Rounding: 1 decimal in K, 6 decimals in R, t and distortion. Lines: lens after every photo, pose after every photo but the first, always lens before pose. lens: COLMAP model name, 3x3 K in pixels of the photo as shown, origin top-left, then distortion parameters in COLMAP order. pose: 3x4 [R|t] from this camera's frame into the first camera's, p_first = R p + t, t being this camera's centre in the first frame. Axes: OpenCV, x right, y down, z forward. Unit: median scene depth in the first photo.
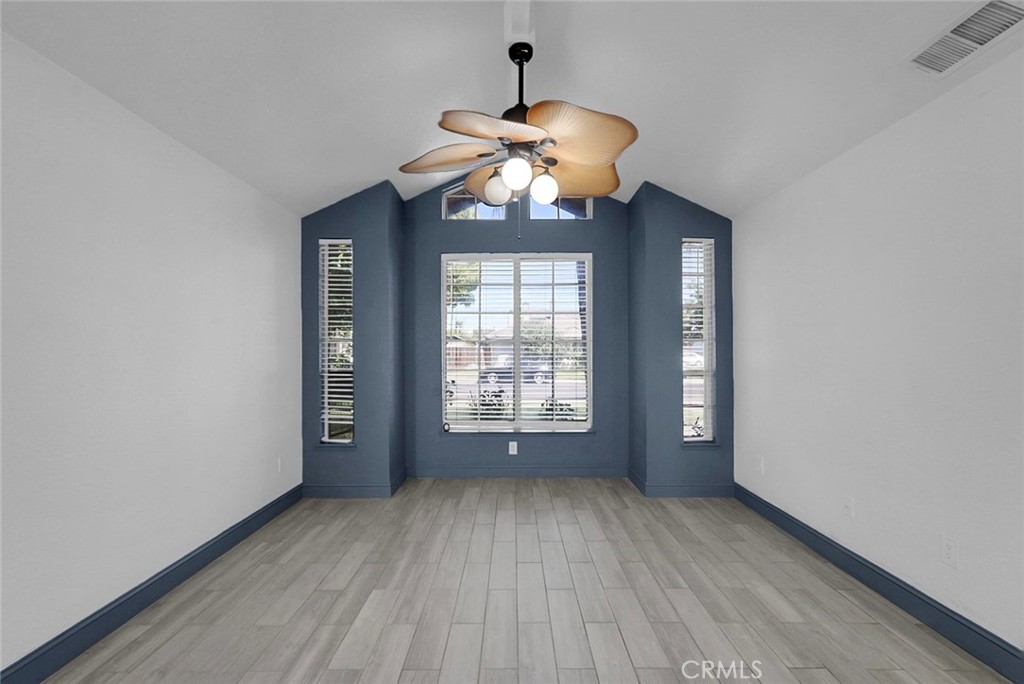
lens RADIAL K [[446.0, 0, 517.4], [0, 446.0, 346.2], [0, 0, 1]] dist [-0.005900, 0.002996]
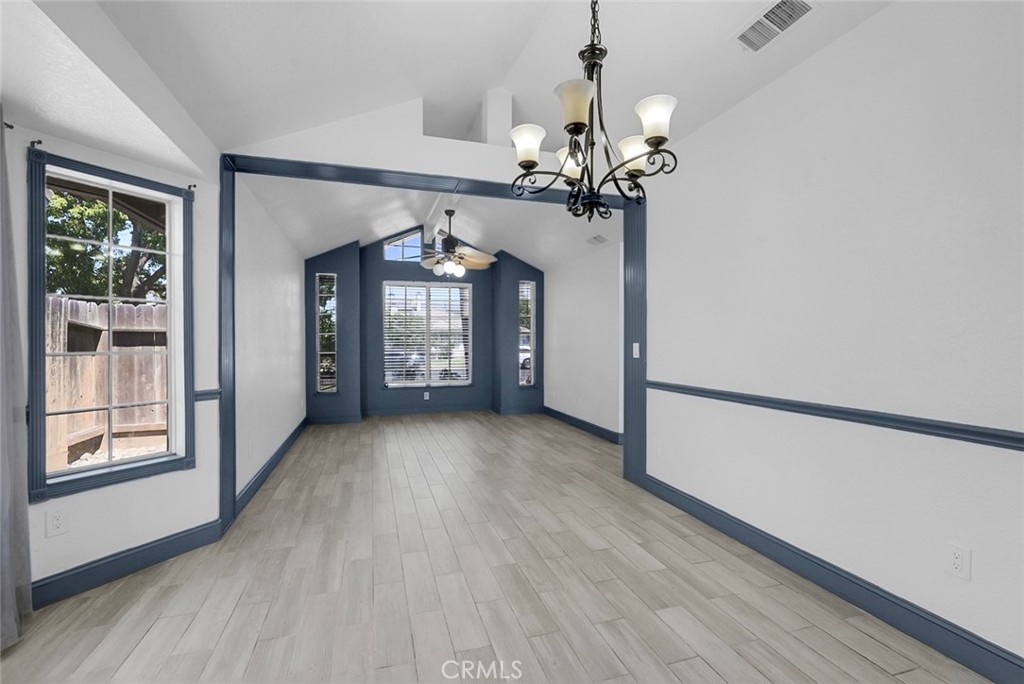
lens RADIAL K [[446.0, 0, 529.0], [0, 446.0, 345.4], [0, 0, 1]] dist [-0.005900, 0.002996]
pose [[0.944209, -0.001324, 0.329344, -0.222743], [-0.005187, 0.999808, 0.018889, 0.000795], [-0.329306, -0.019543, 0.944021, -0.822957]]
